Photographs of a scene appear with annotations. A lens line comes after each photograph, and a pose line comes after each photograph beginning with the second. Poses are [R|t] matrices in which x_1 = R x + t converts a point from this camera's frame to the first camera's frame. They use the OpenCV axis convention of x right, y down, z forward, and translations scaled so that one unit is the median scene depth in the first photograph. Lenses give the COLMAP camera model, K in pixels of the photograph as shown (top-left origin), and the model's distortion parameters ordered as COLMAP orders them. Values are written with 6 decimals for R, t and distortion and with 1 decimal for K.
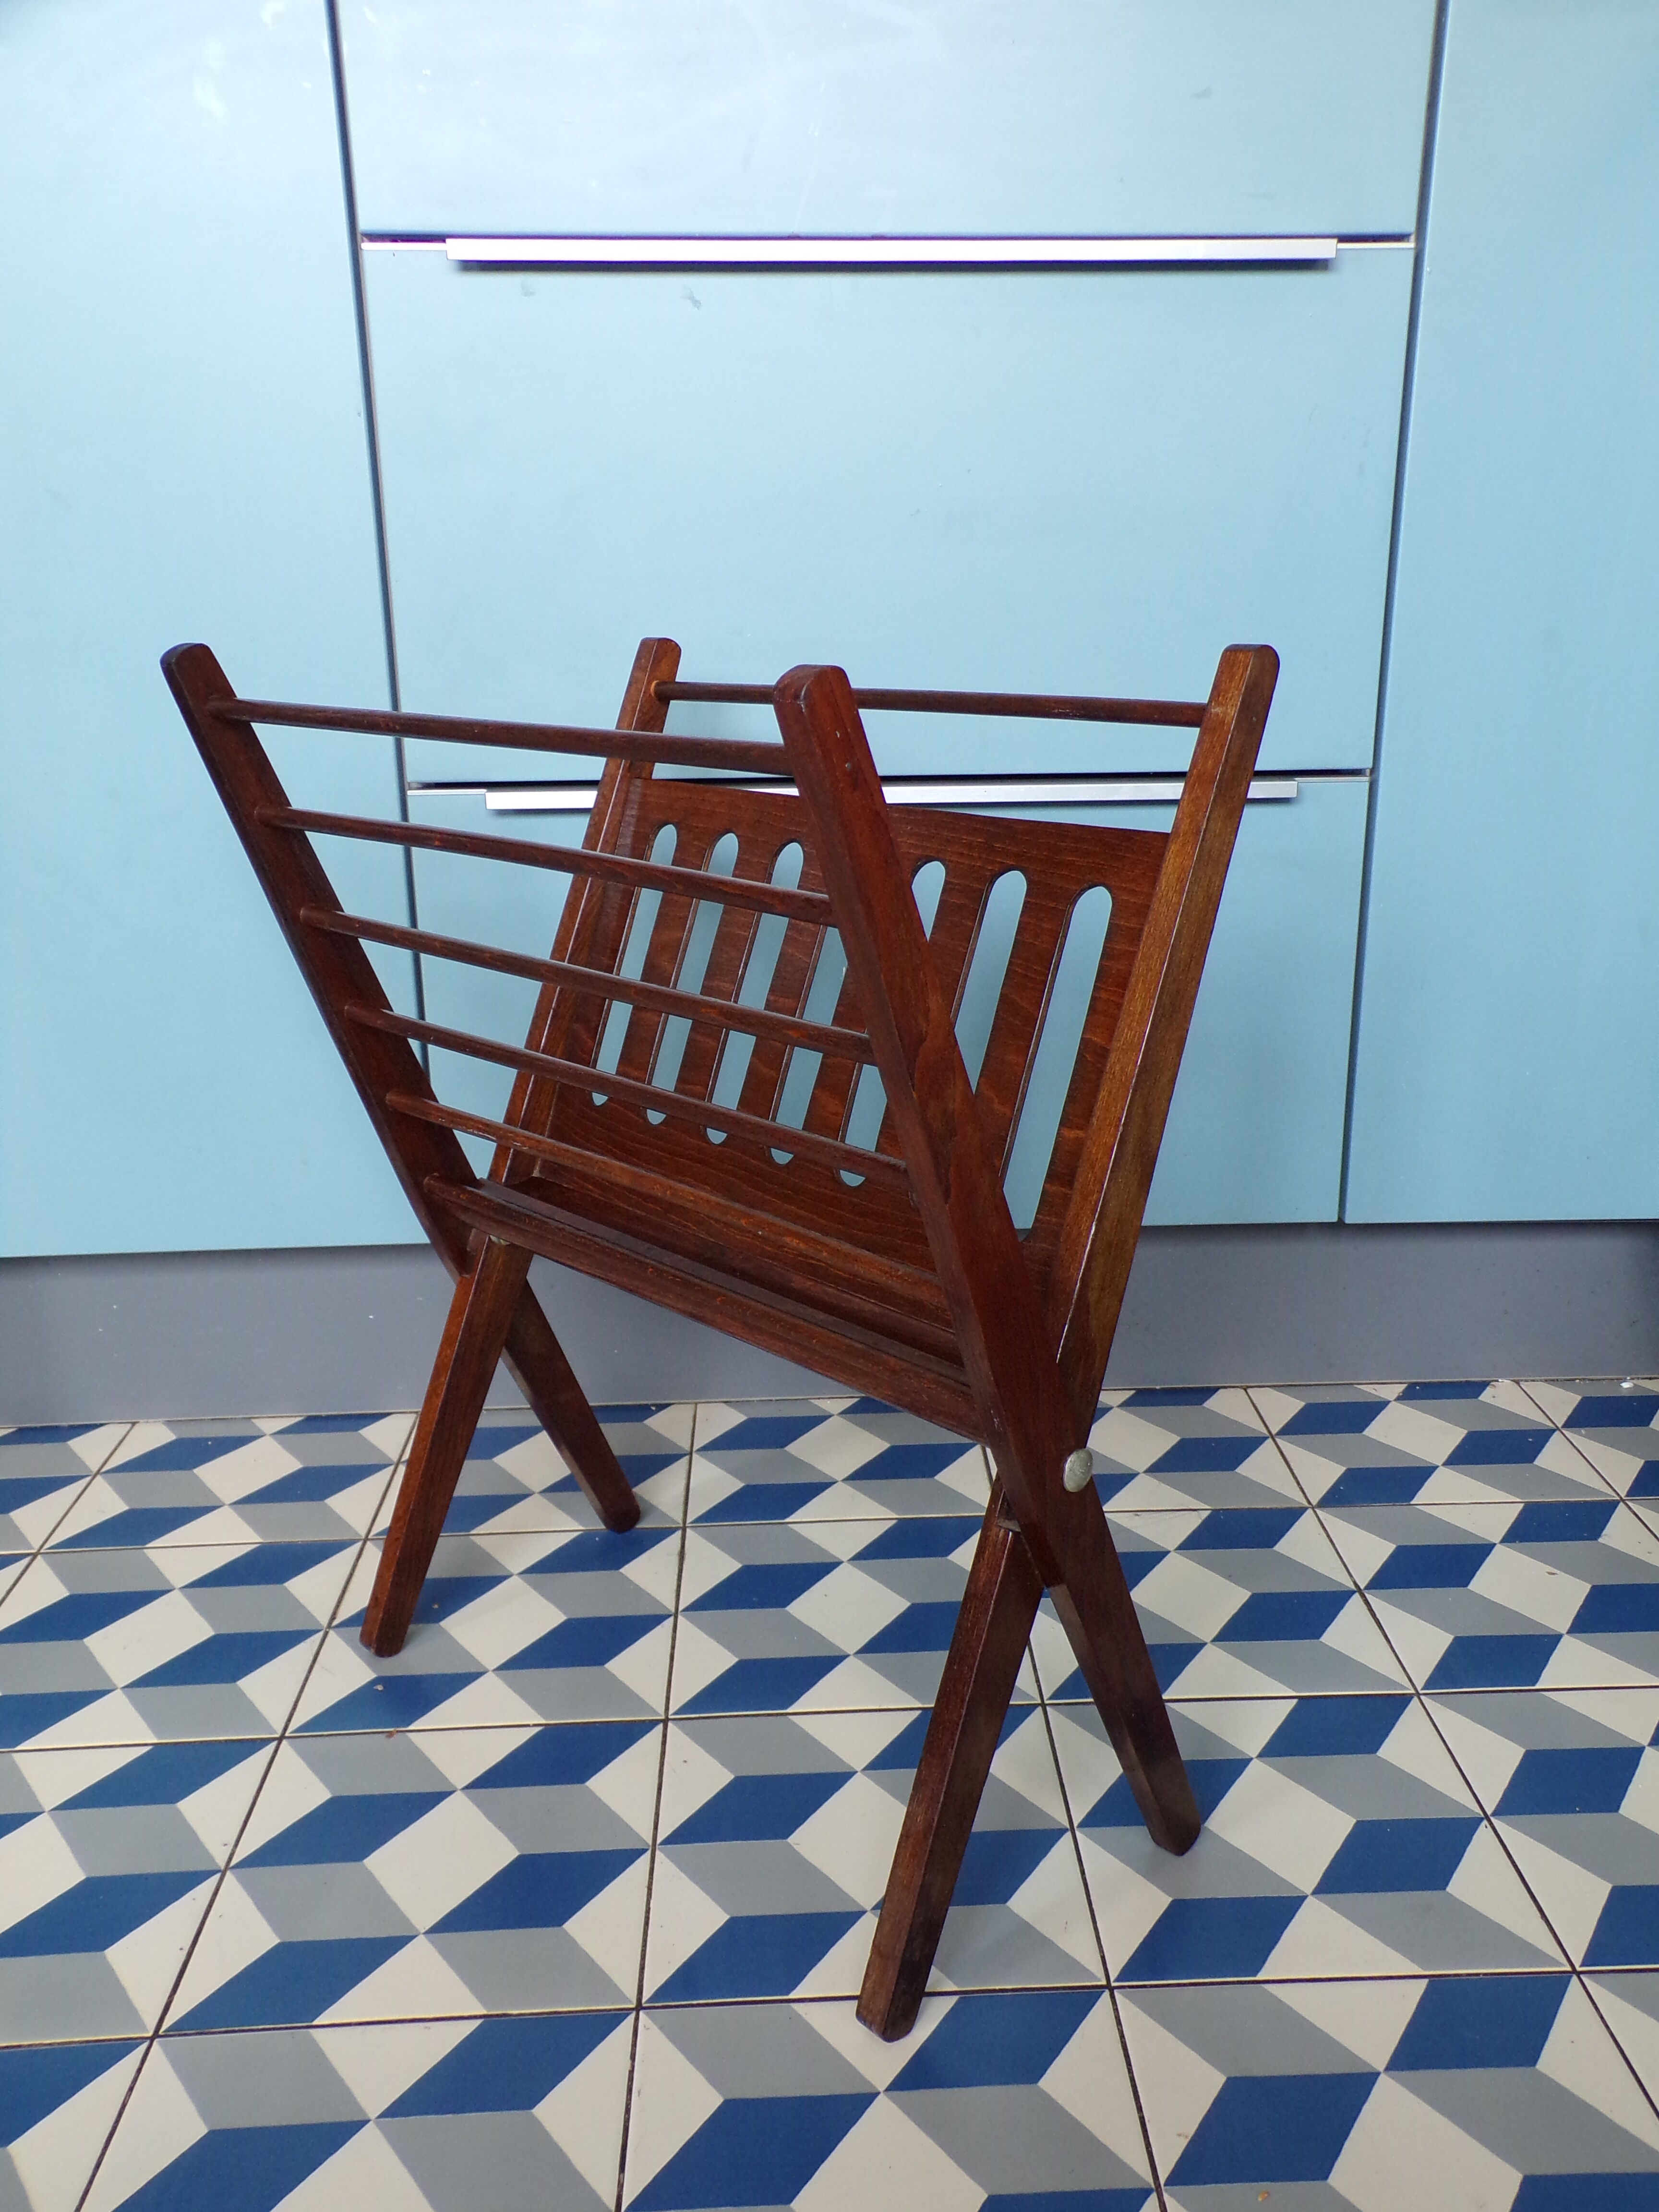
lens RADIAL K [[1782.6, 0, 845.3], [0, 1782.6, 1108.2], [0, 0, 1]] dist [0.016561, 0.015656]
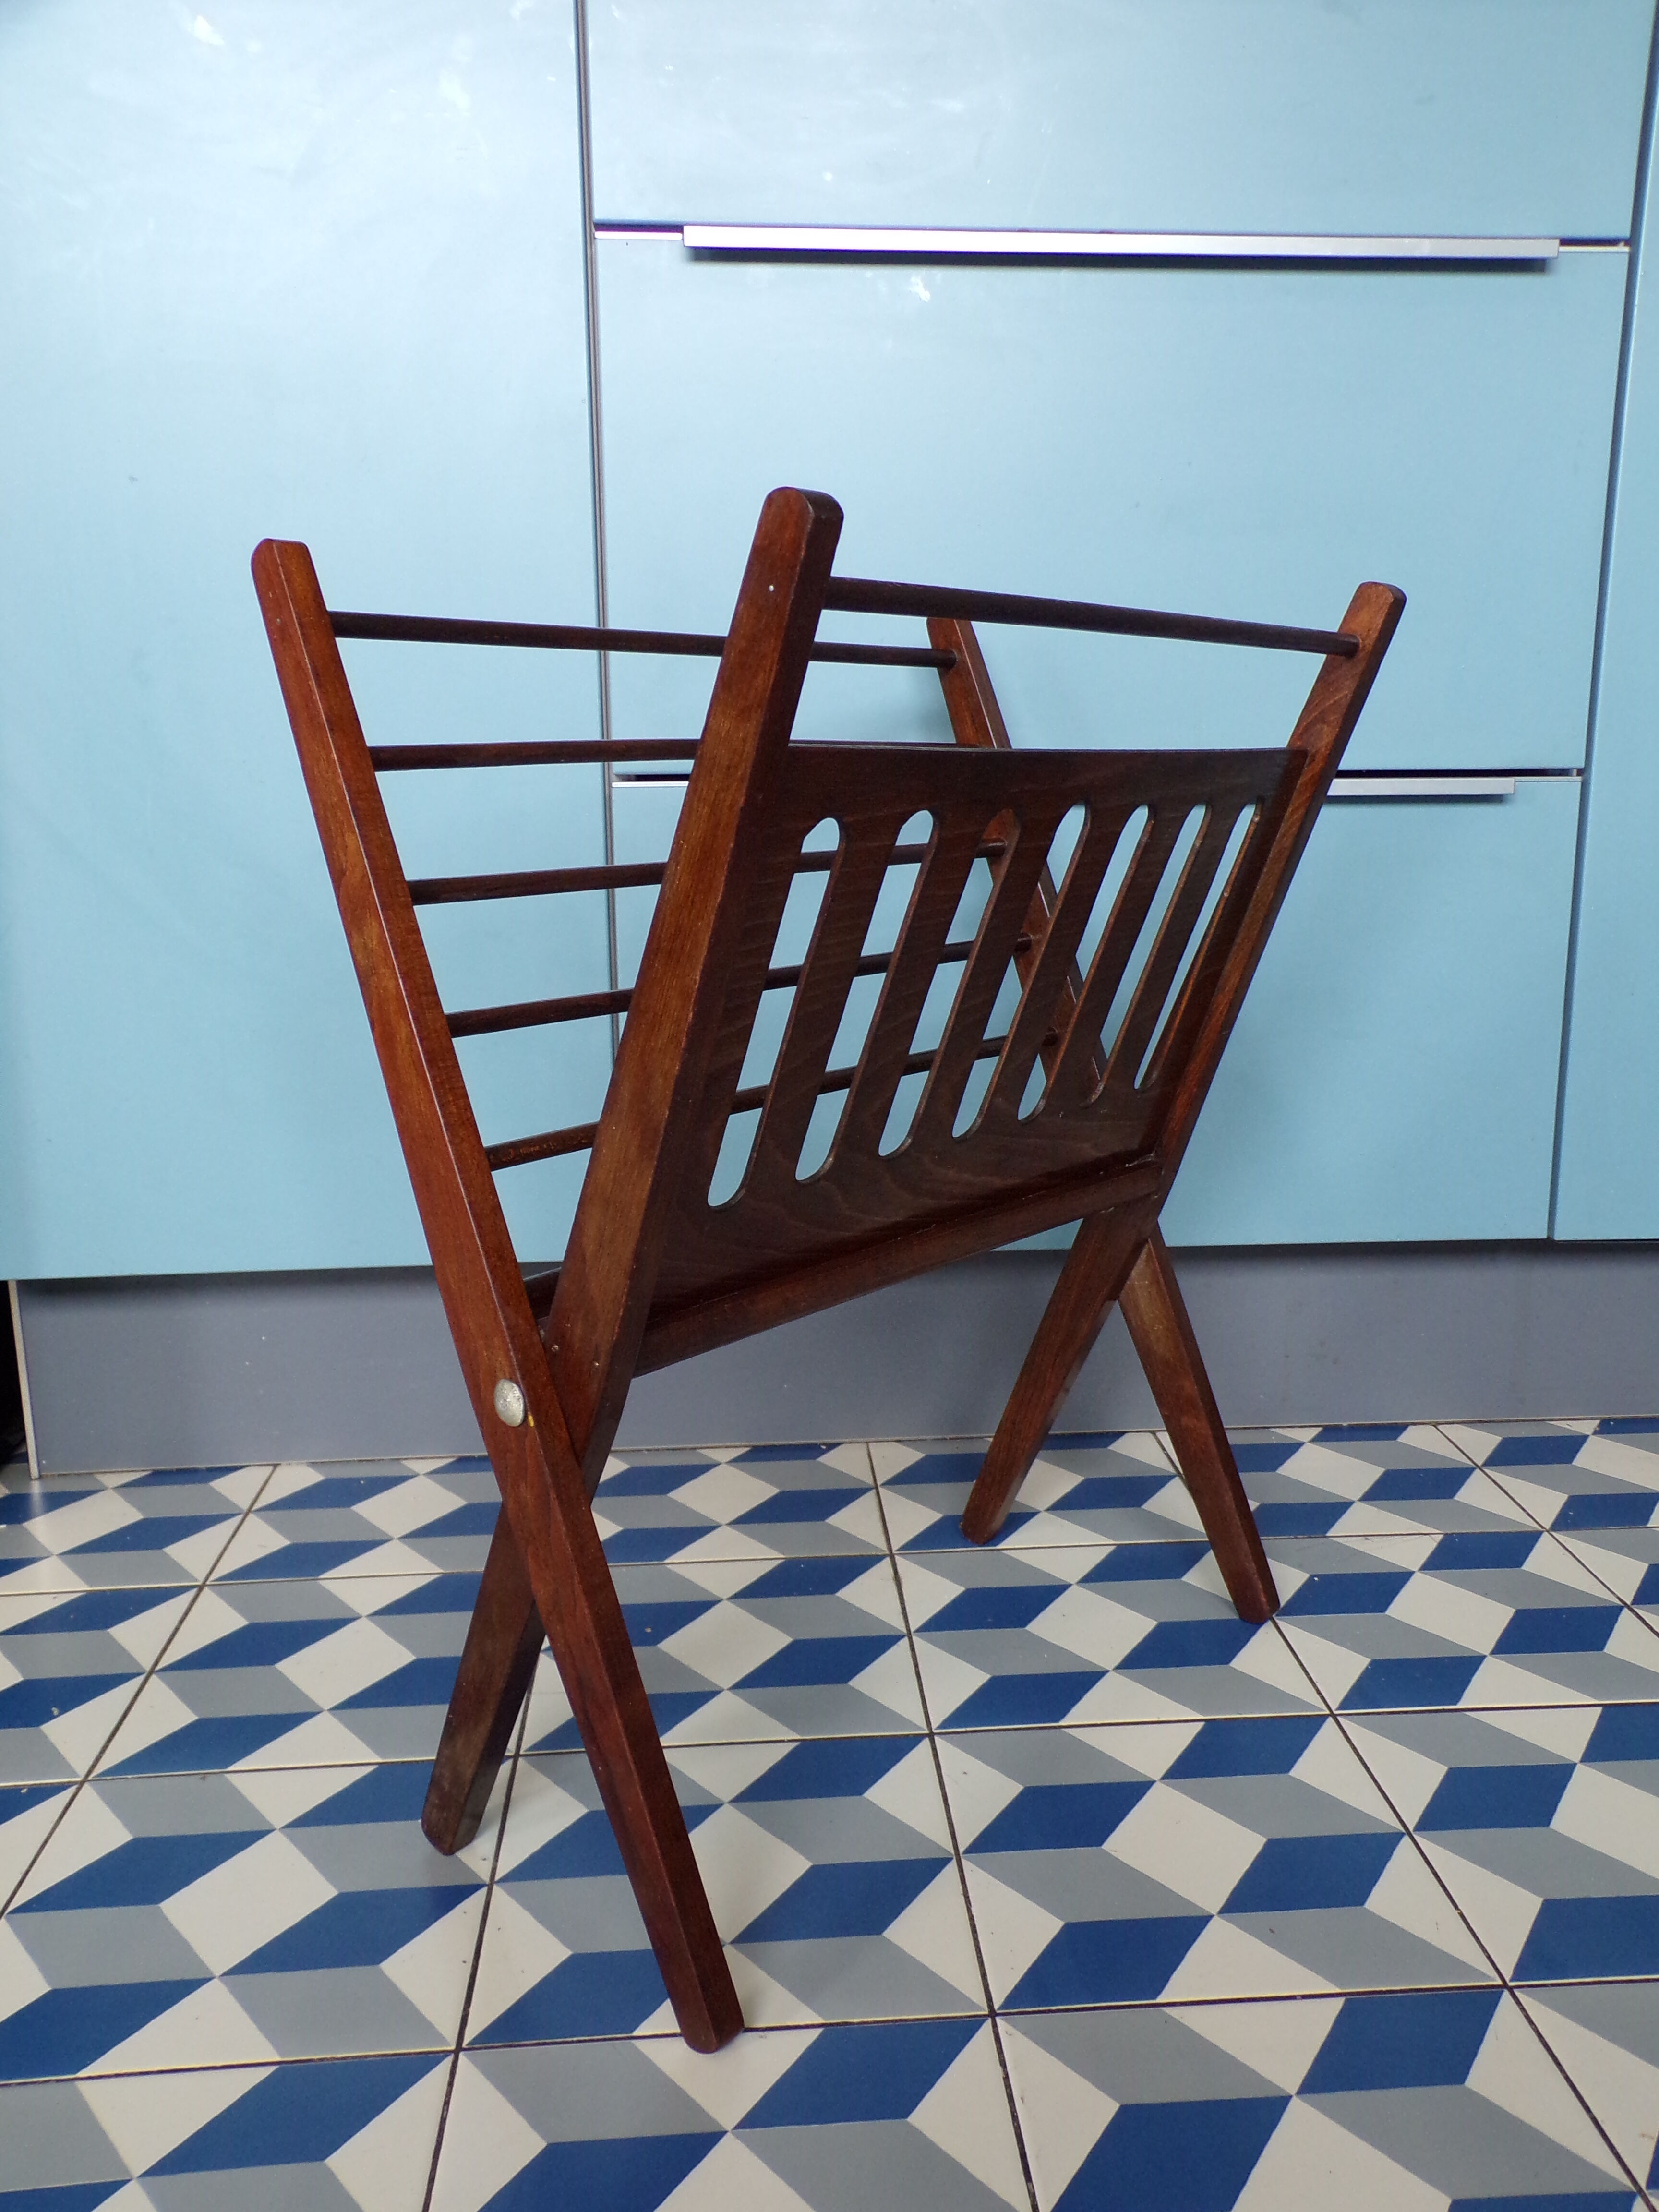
lens RADIAL K [[1782.6, 0, 828.6], [0, 1782.6, 1107.2], [0, 0, 1]] dist [0.016561, 0.015656]
pose [[0.999638, -0.000872, 0.026874, -0.165307], [0.003428, 0.995452, -0.095208, 0.099366], [-0.026669, 0.095266, 0.995095, 0.045568]]
